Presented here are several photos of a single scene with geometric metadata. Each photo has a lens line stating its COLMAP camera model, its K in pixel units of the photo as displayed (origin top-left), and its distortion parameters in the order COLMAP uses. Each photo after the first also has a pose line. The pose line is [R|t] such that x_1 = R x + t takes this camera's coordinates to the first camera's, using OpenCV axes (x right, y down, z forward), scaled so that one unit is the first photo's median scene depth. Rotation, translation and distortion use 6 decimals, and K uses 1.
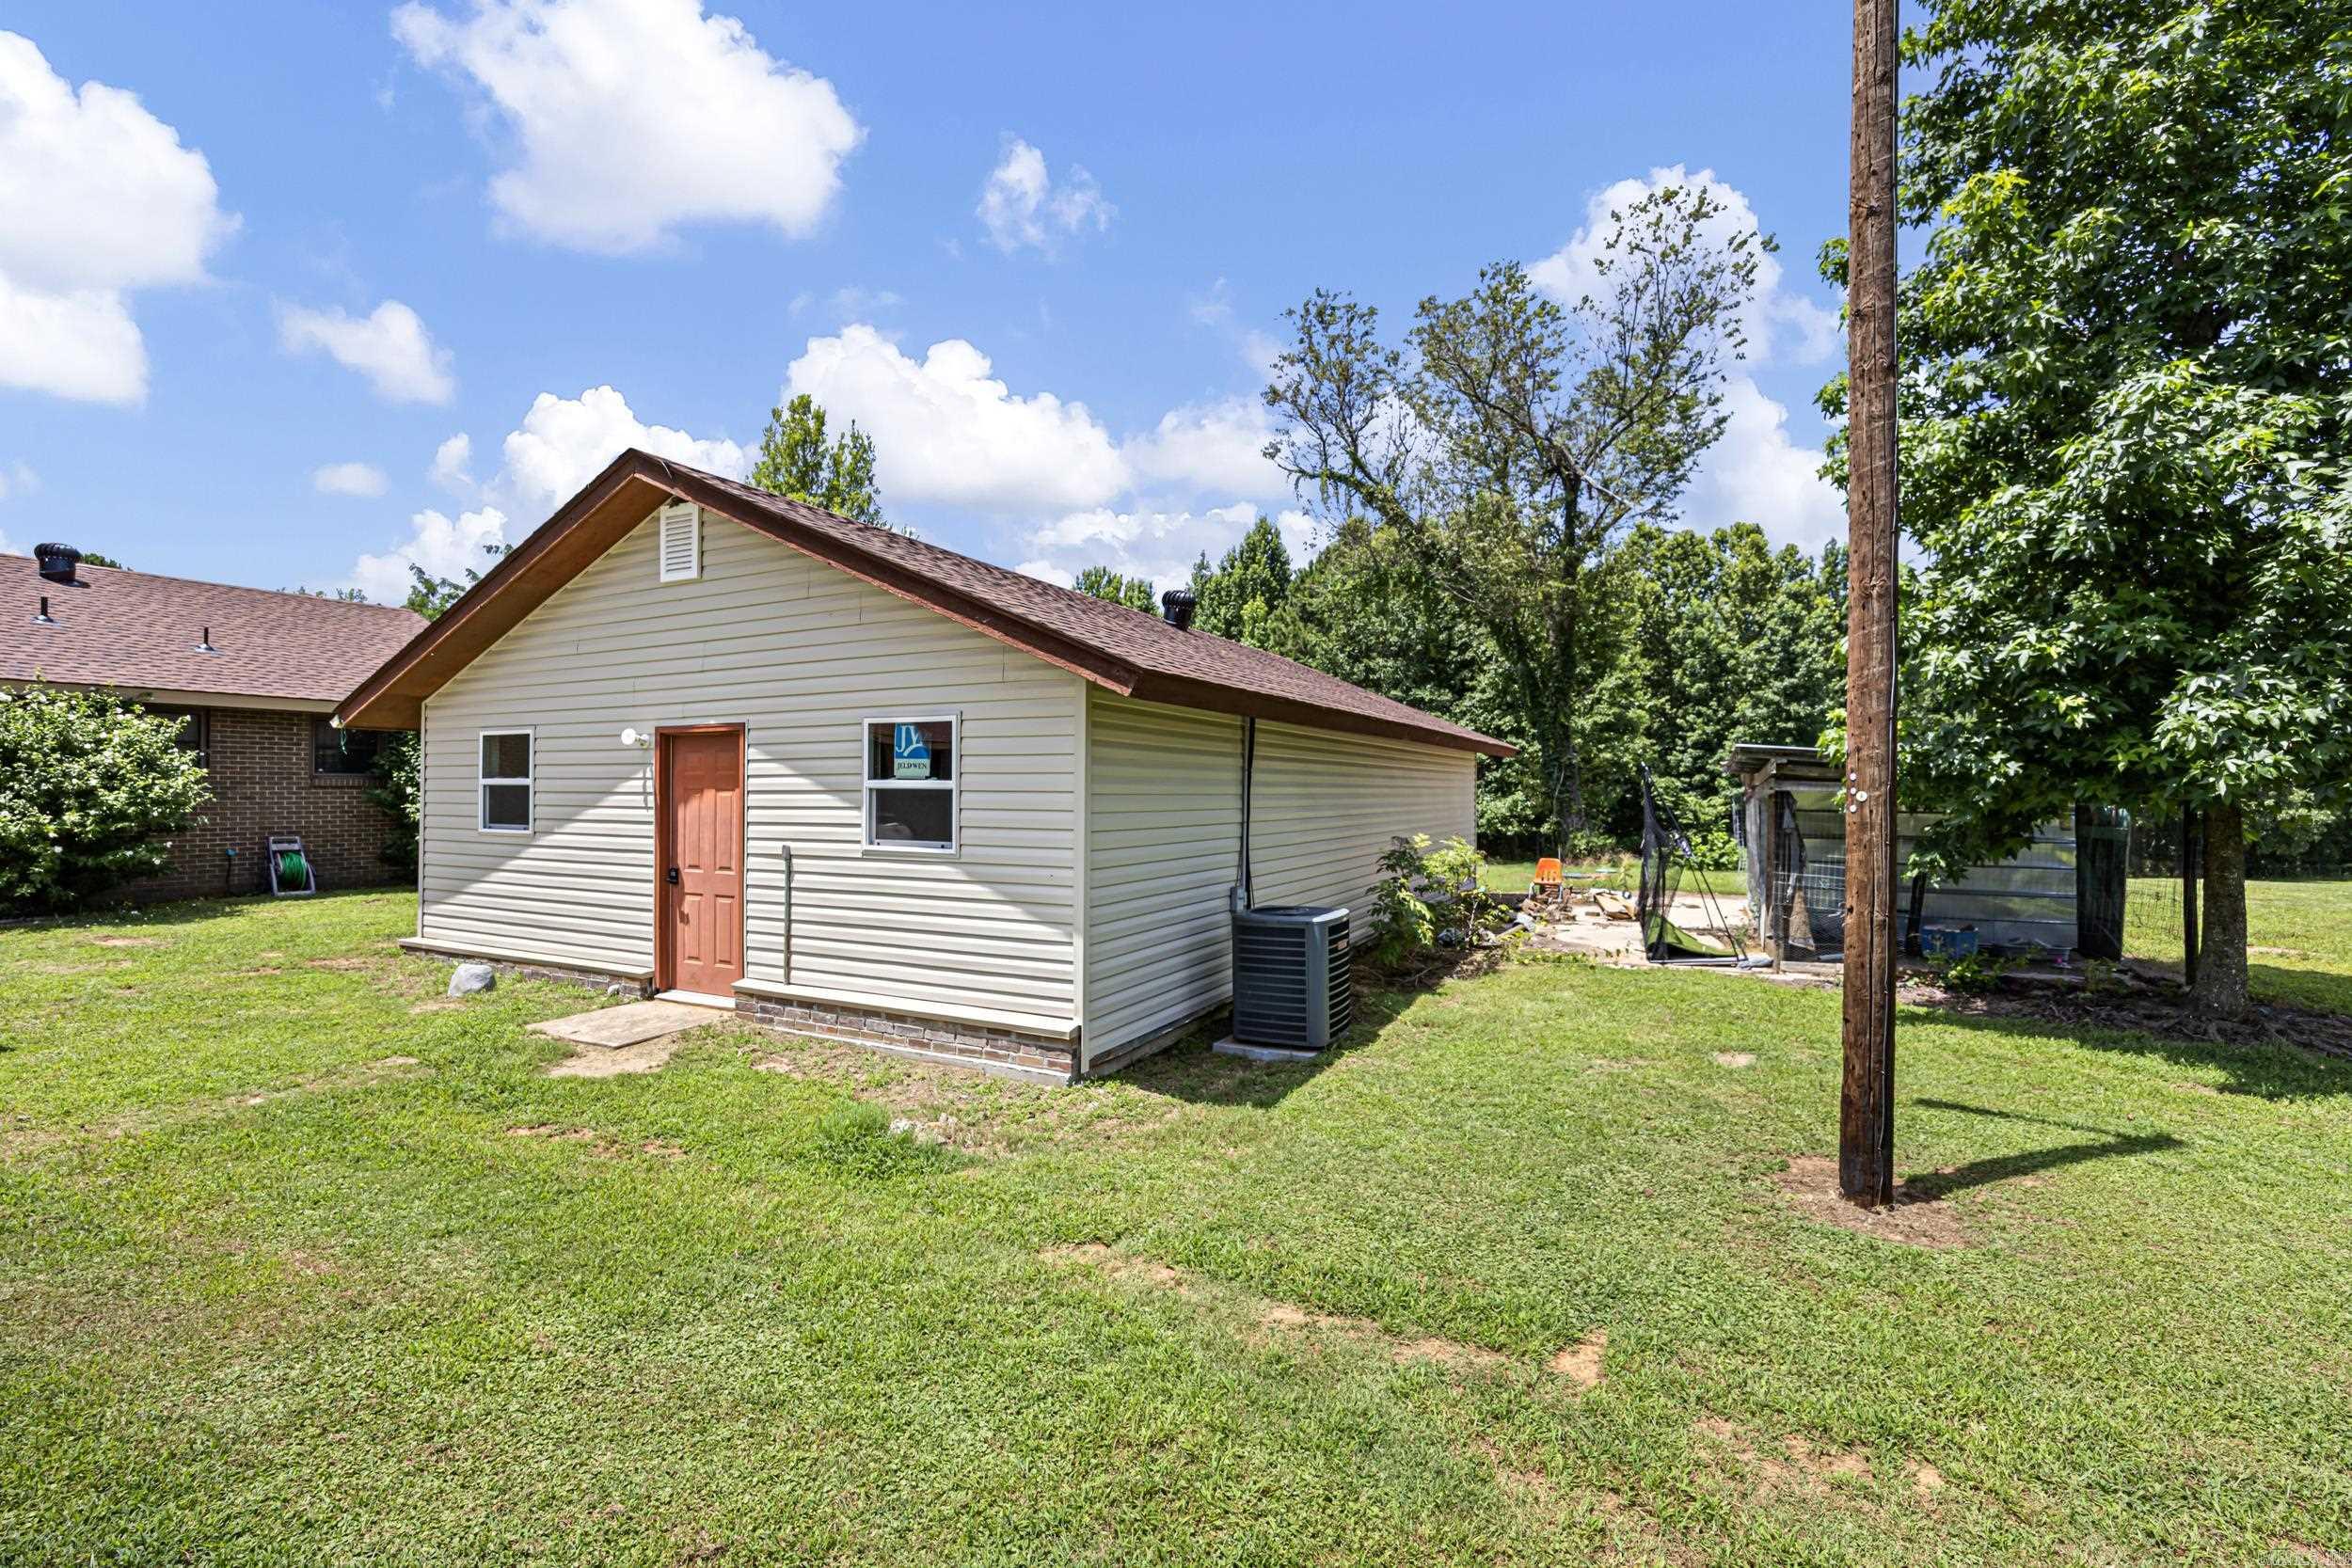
lens RADIAL K [[1004.6, 0, 1192.3], [0, 1004.6, 781.6], [0, 0, 1]] dist [-0.022567, 0.000372]
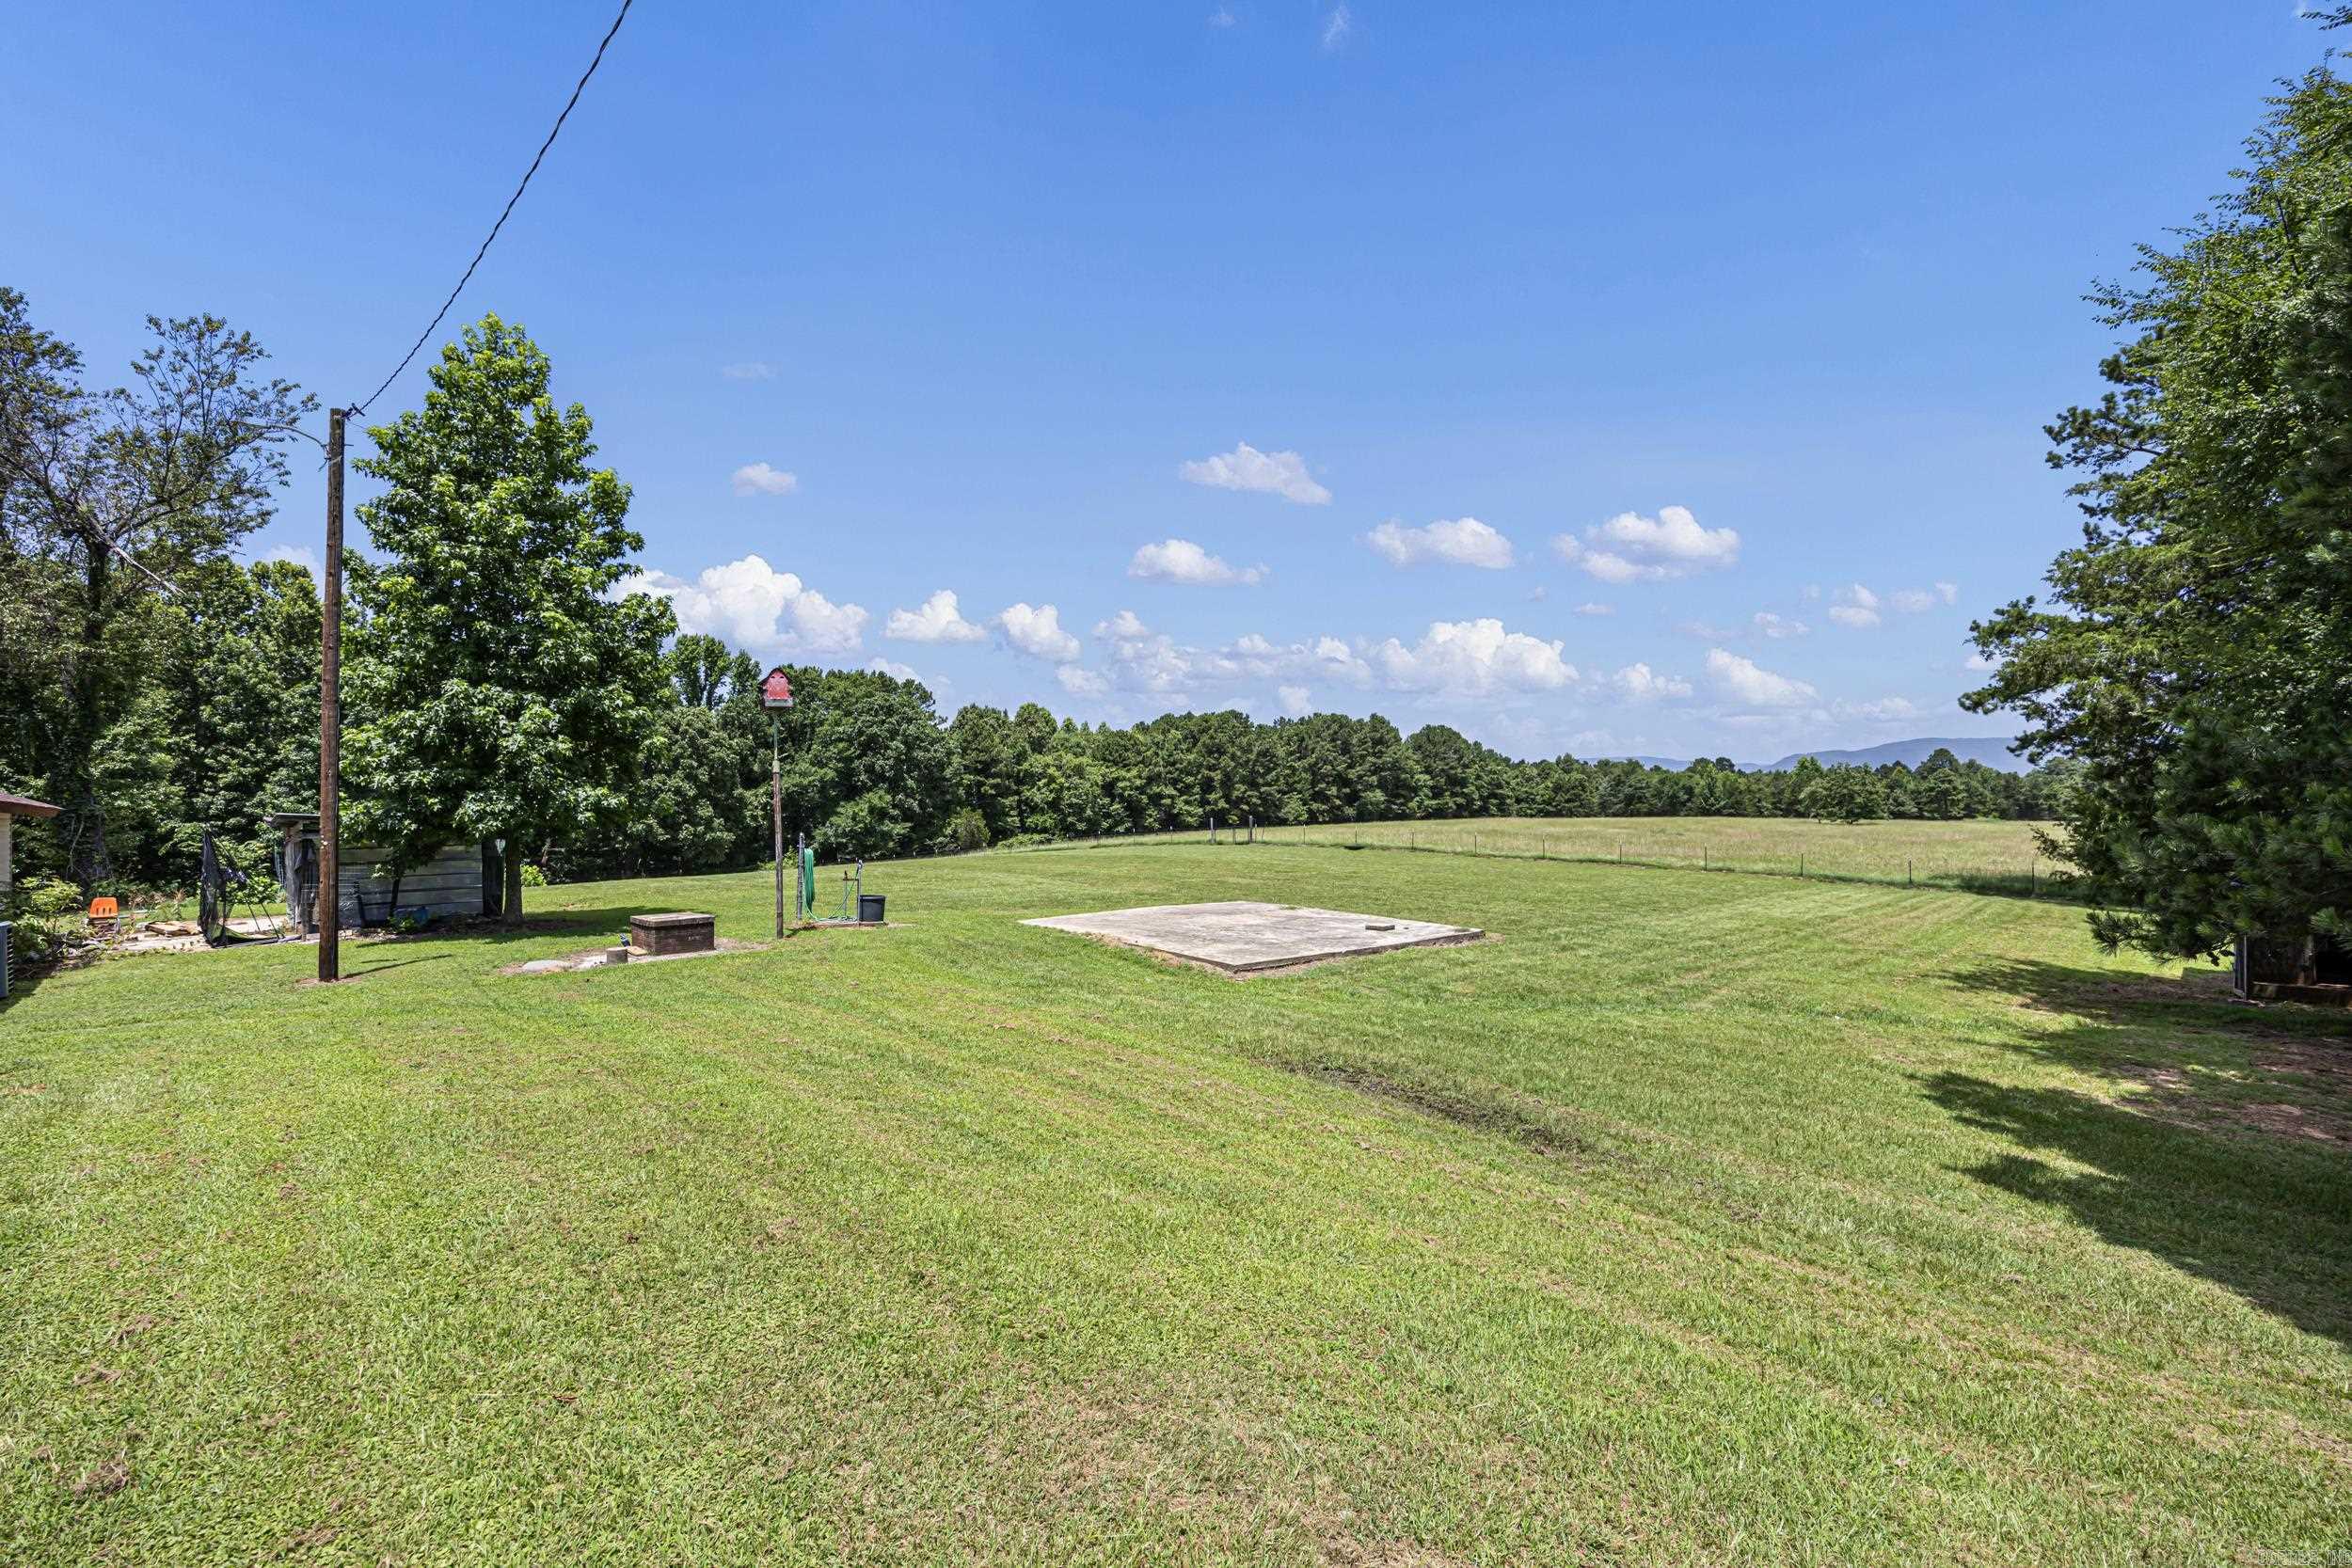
lens RADIAL K [[1004.6, 0, 1192.3], [0, 1004.6, 781.6], [0, 0, 1]] dist [-0.022567, 0.000372]
pose [[0.319606, 0.012032, 0.947474, -0.150712], [0.020545, 0.999596, -0.019624, -0.006991], [-0.947328, 0.025737, 0.319230, -0.280419]]
